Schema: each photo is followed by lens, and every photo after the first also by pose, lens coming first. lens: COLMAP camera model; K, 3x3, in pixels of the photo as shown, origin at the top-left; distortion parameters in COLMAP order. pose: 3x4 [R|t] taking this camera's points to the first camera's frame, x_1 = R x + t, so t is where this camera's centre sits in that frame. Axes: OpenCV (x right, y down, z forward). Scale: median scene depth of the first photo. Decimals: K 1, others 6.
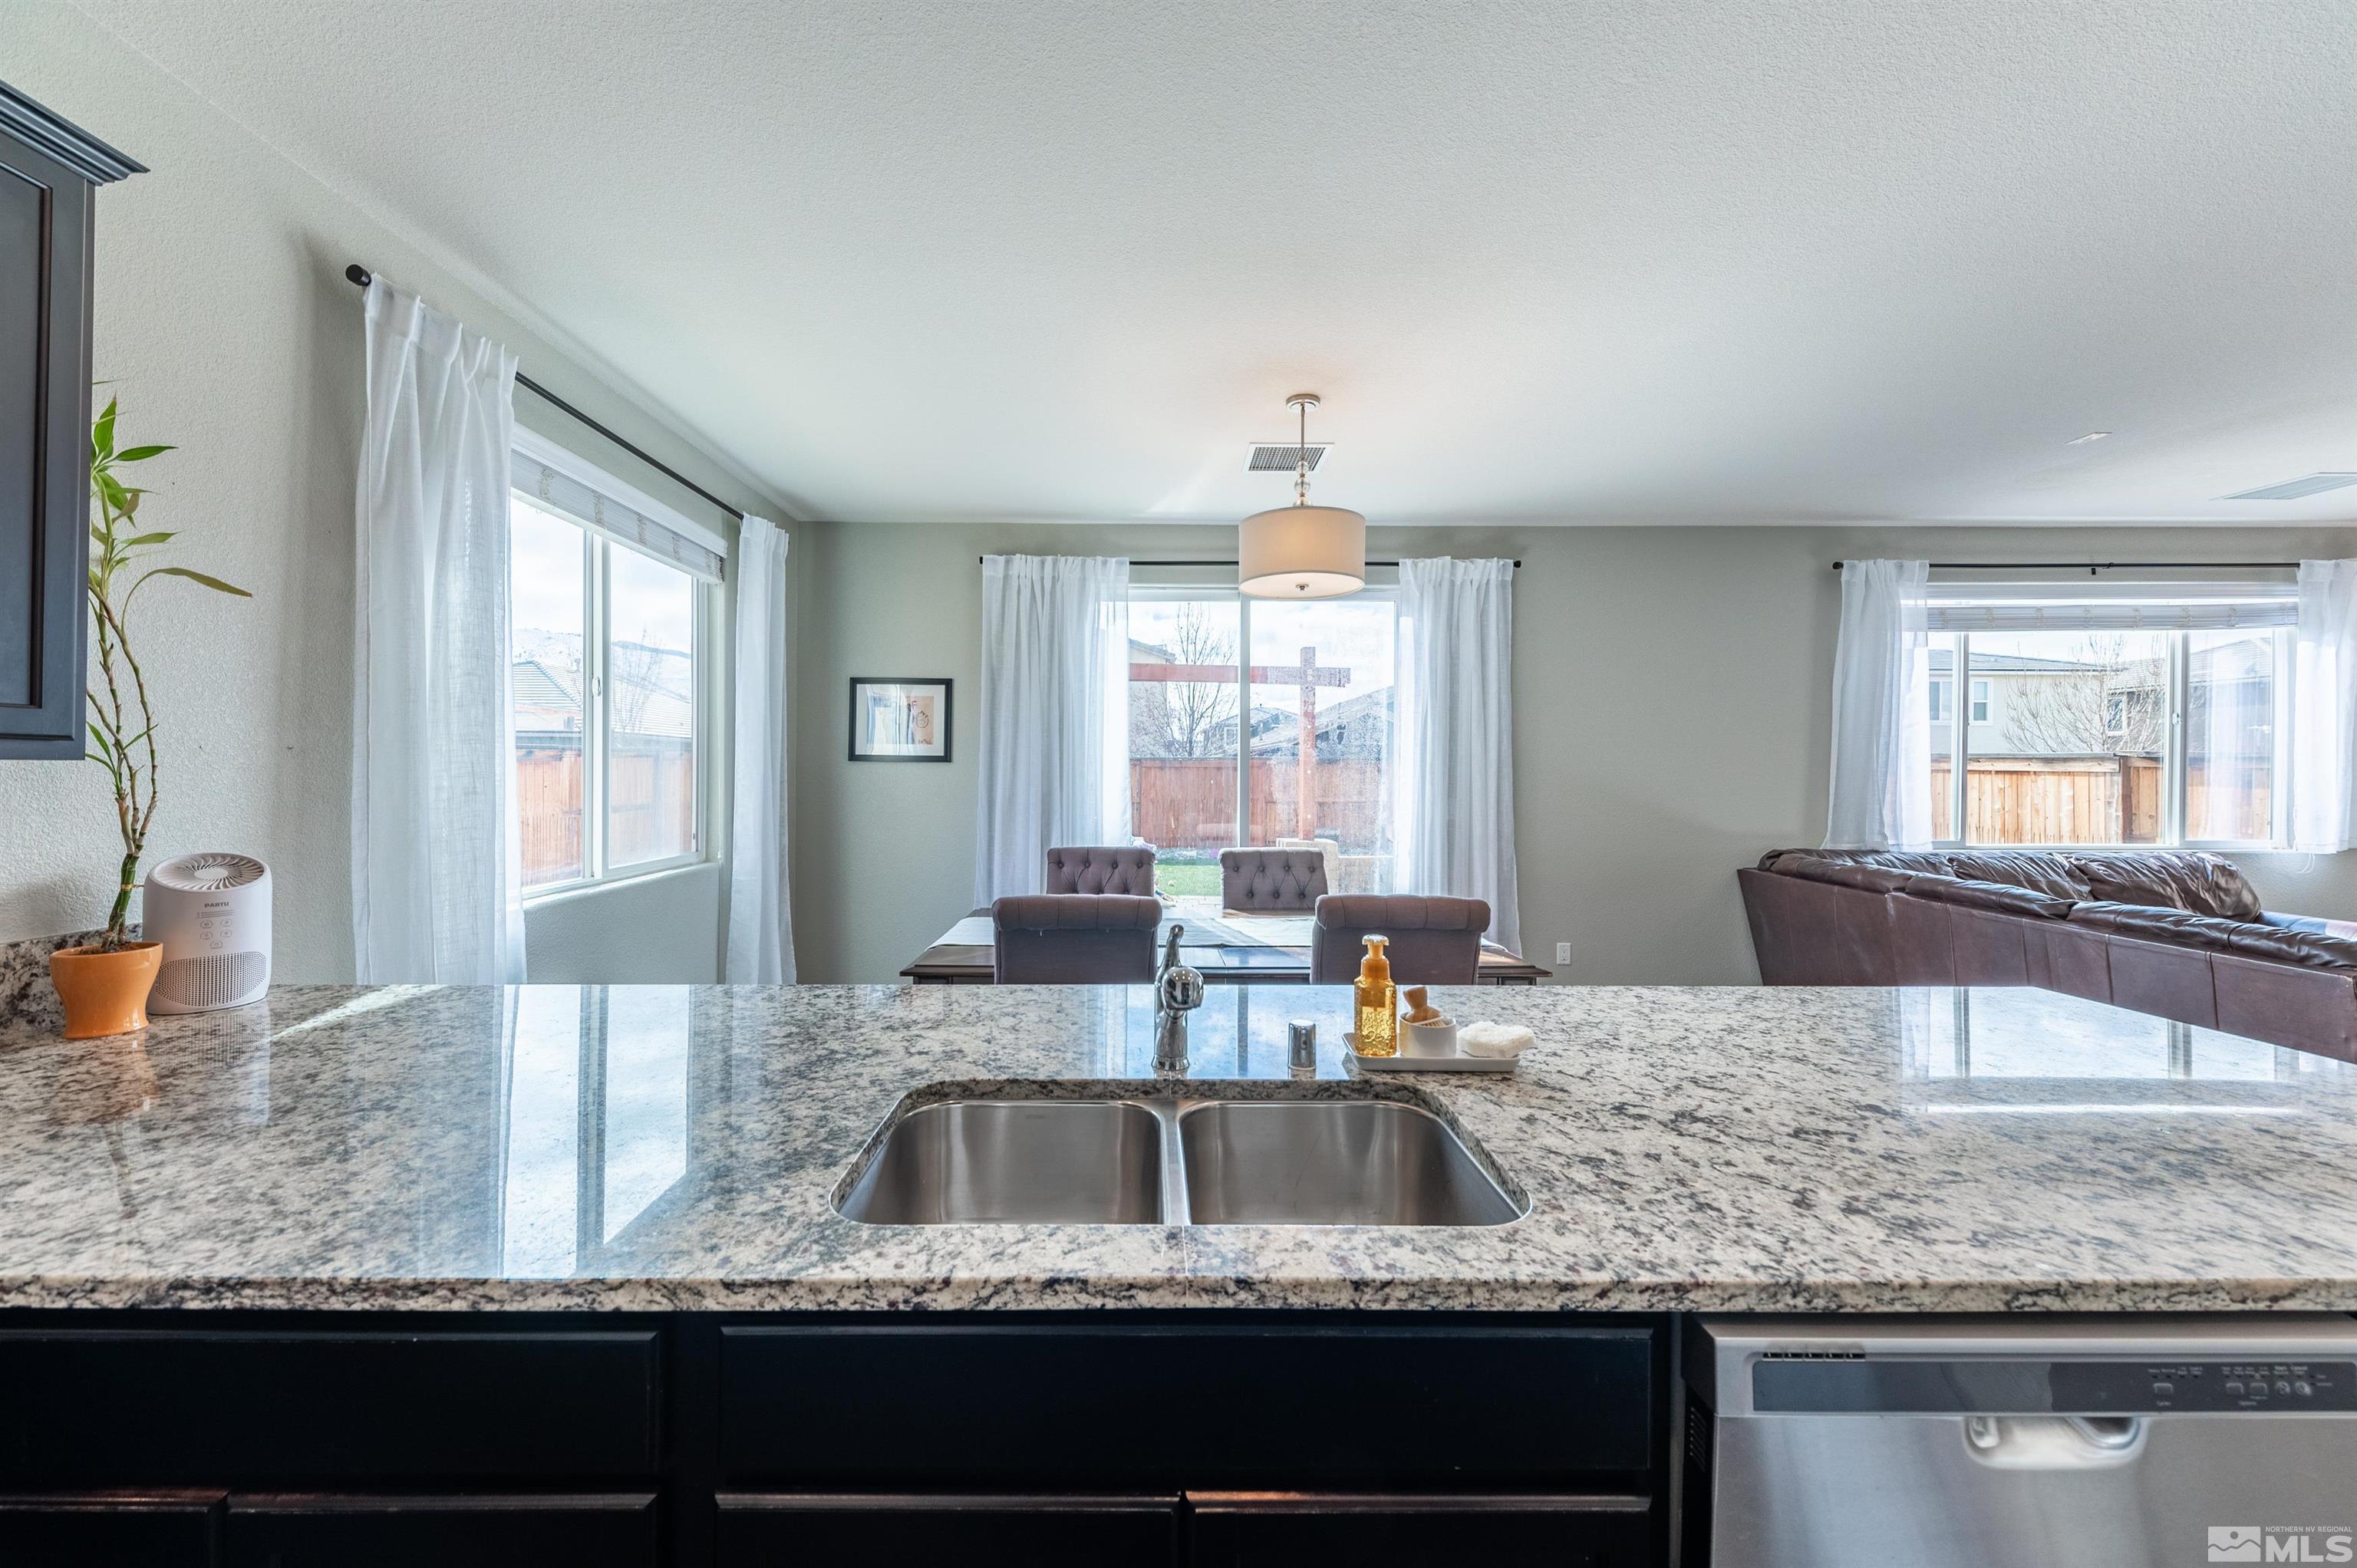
lens RADIAL K [[816.9, 0, 1230.7], [0, 816.9, 768.5], [0, 0, 1]] dist [0.007783, -0.002575]
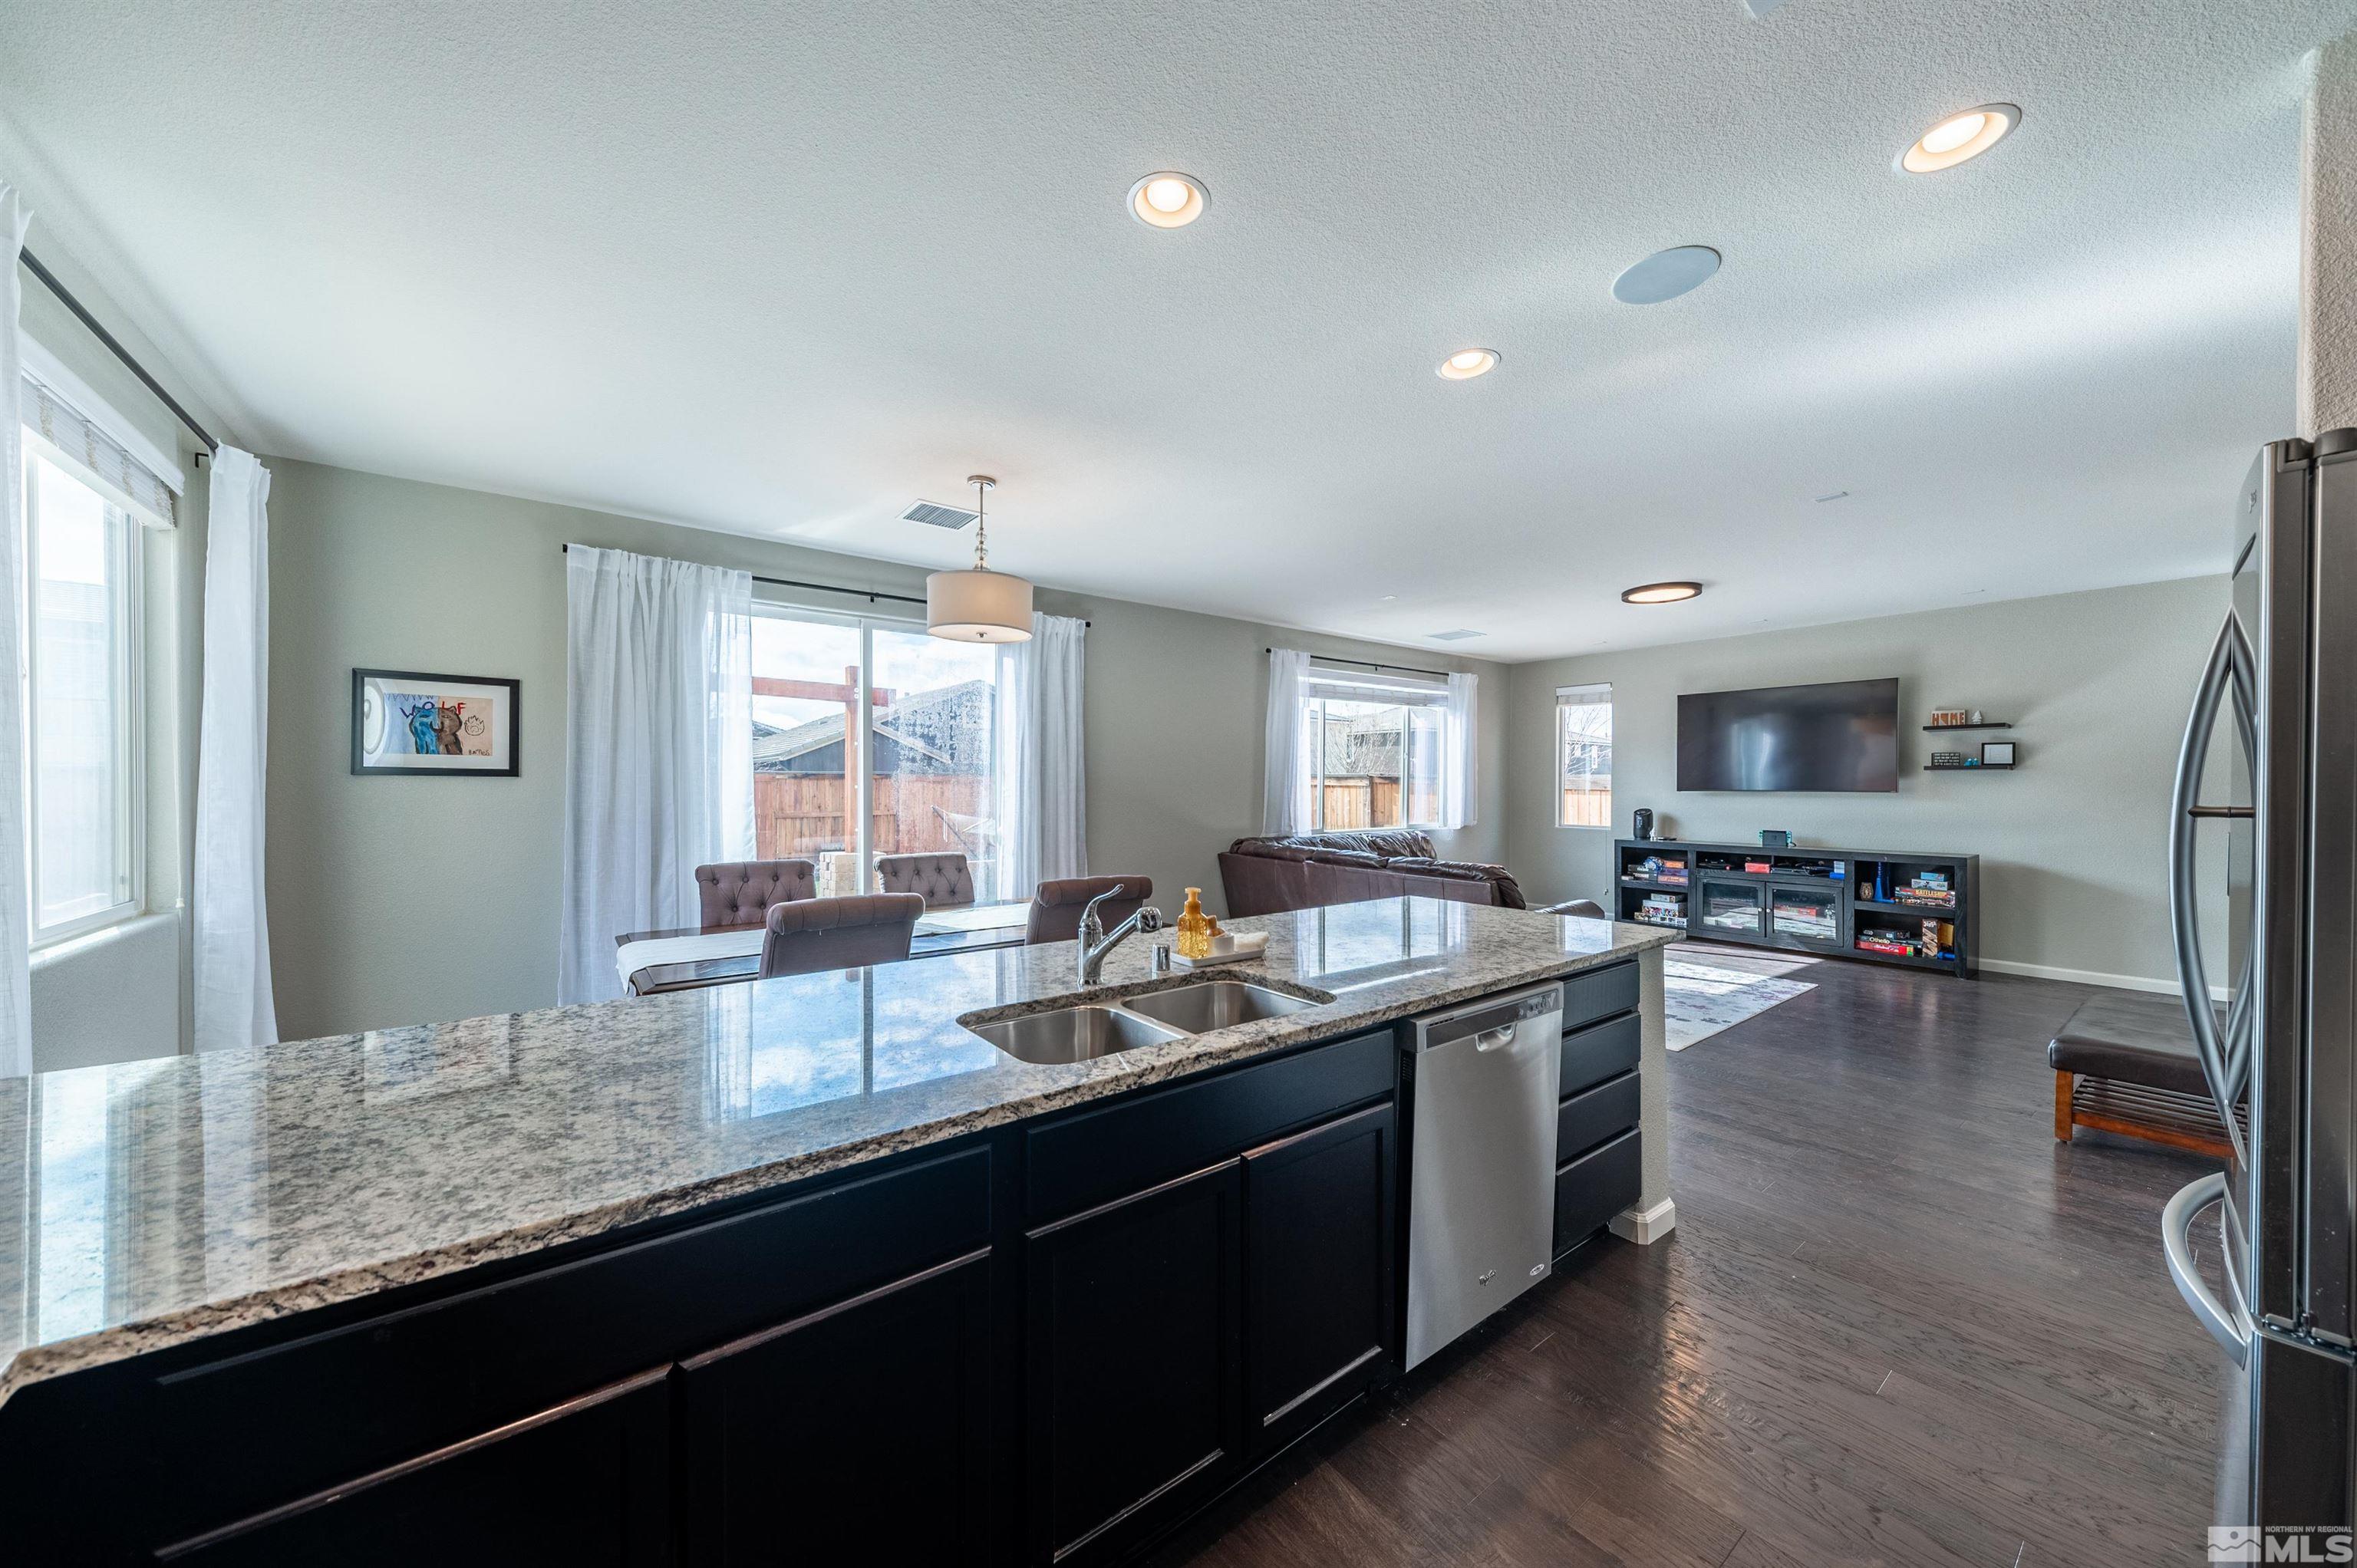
lens RADIAL K [[816.9, 0, 1172.6], [0, 816.9, 789.7], [0, 0, 1]] dist [0.007783, -0.002575]
pose [[0.798818, -0.004713, 0.601554, -0.348312], [-0.000311, 0.999966, 0.008247, -0.001801], [-0.601573, -0.006775, 0.798789, -0.117525]]
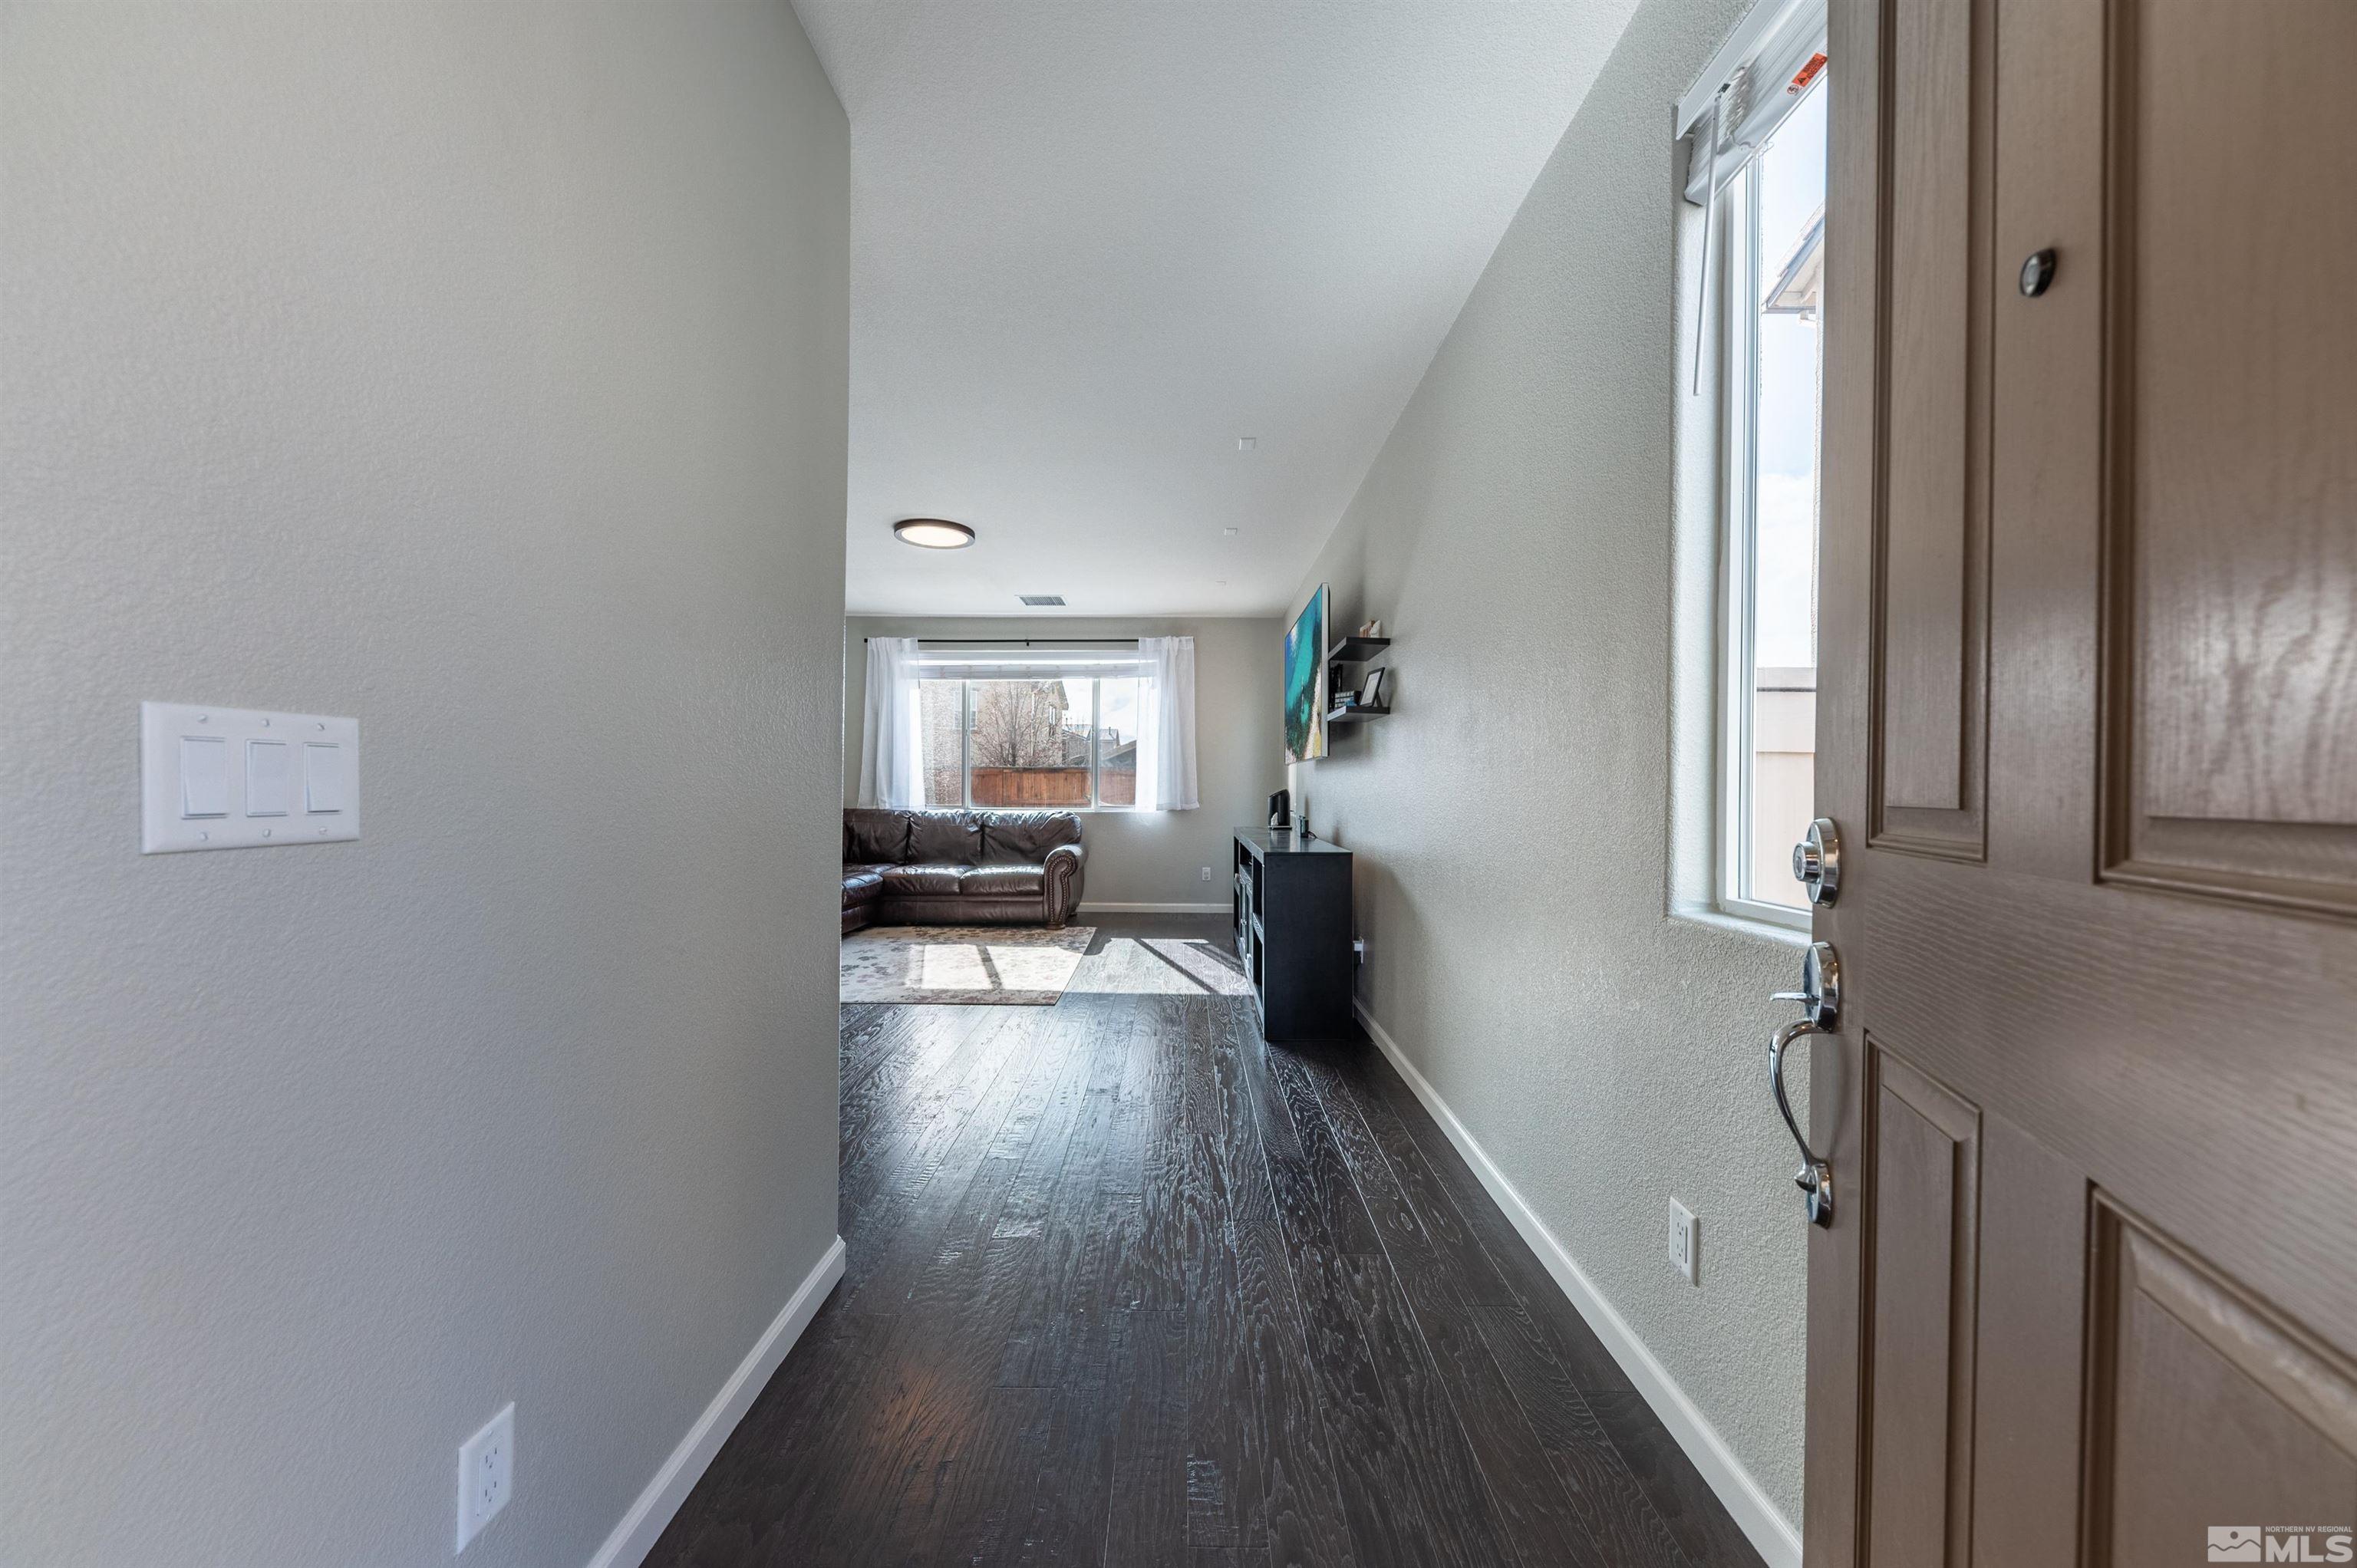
lens RADIAL K [[816.9, 0, 1176.9], [0, 816.9, 787.6], [0, 0, 1]] dist [0.007783, -0.002575]
pose [[0.999946, 0.003674, -0.009731, 1.528748], [-0.003634, 0.999985, 0.004176, 0.050910], [0.009746, -0.004140, 0.999944, -0.748270]]
